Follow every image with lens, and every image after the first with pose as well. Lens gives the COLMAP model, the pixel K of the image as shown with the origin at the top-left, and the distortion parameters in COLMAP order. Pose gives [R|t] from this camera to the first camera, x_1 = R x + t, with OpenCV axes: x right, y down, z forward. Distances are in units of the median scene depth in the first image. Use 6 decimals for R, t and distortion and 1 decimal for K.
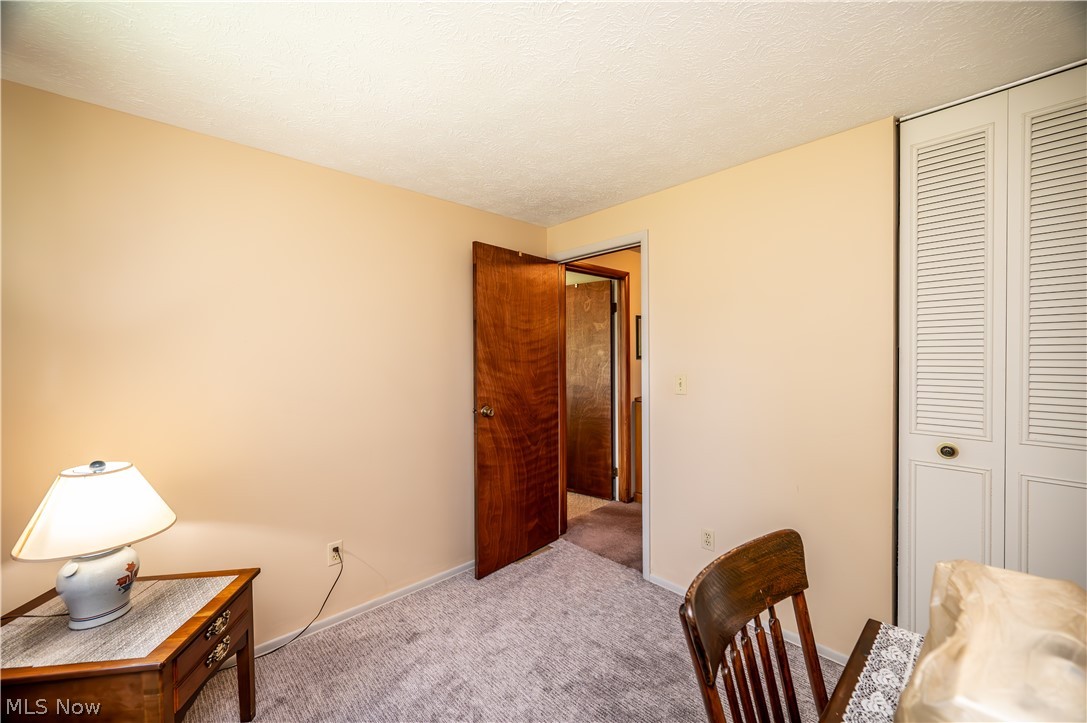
lens RADIAL K [[427.9, 0, 543.5], [0, 427.9, 361.5], [0, 0, 1]] dist [-0.000689, 0.000159]
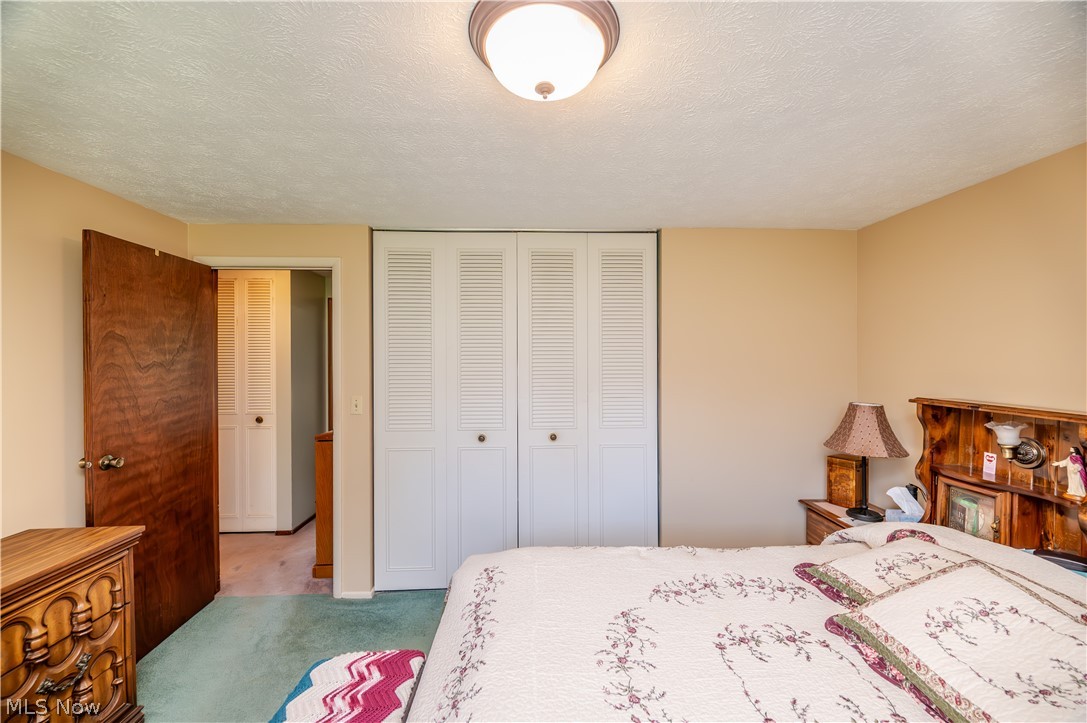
lens RADIAL K [[427.9, 0, 543.5], [0, 427.9, 361.5], [0, 0, 1]] dist [-0.000689, 0.000159]
pose [[0.658084, -0.002036, 0.752942, -0.180264], [0.013118, 0.999876, -0.008761, -0.036443], [-0.752830, 0.015642, 0.658029, -0.043639]]
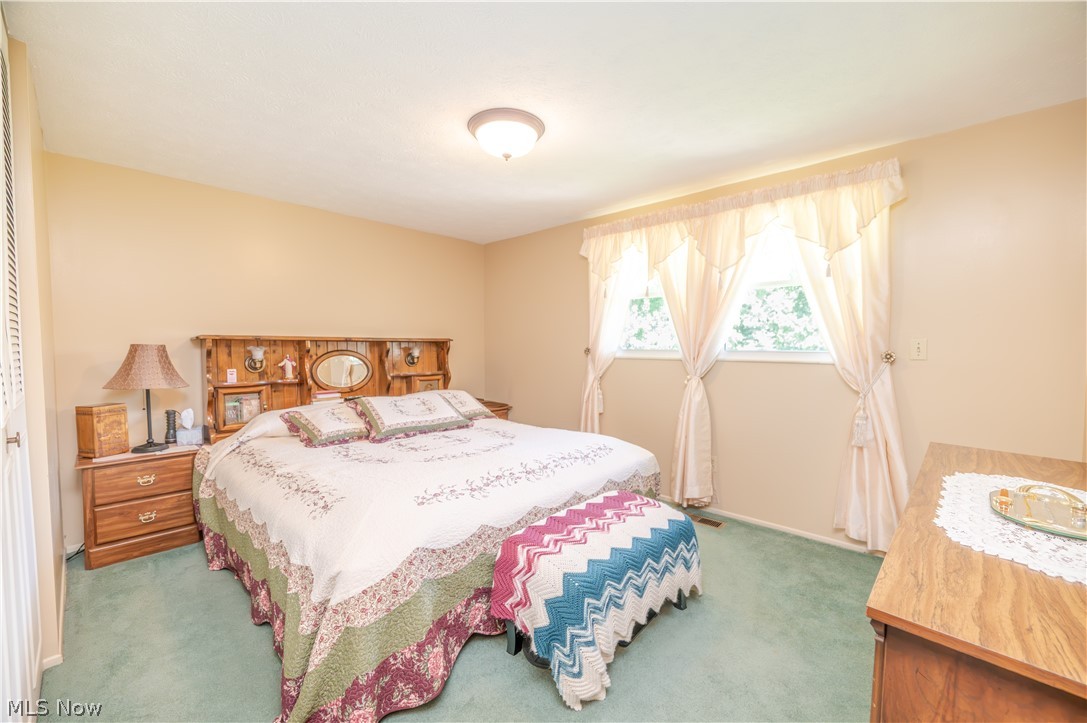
lens RADIAL K [[427.9, 0, 543.5], [0, 427.9, 361.5], [0, 0, 1]] dist [-0.000689, 0.000159]
pose [[-0.998263, 0.006635, -0.058537, 0.100411], [0.002908, 0.997976, 0.063530, 0.031108], [0.058840, 0.063250, -0.996262, 1.011202]]
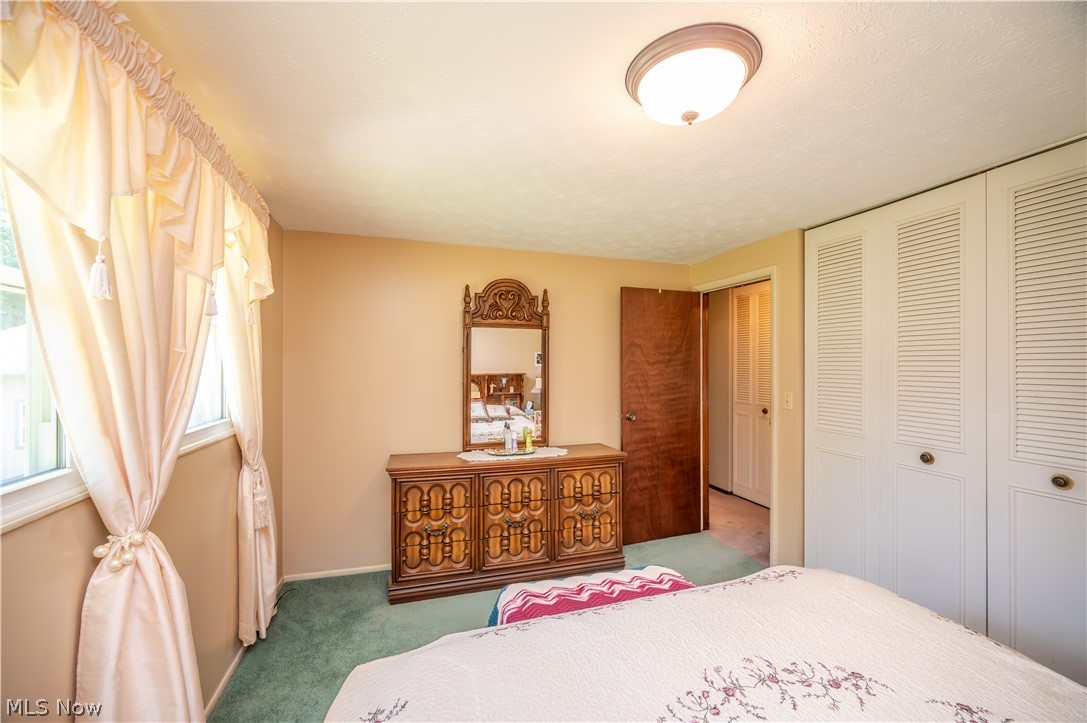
lens RADIAL K [[427.9, 0, 543.5], [0, 427.9, 361.5], [0, 0, 1]] dist [-0.000689, 0.000159]
pose [[0.904951, 0.003537, -0.425502, 0.170719], [-0.013408, 0.999706, -0.020205, -0.017257], [0.425305, 0.023990, 0.904732, -0.264380]]
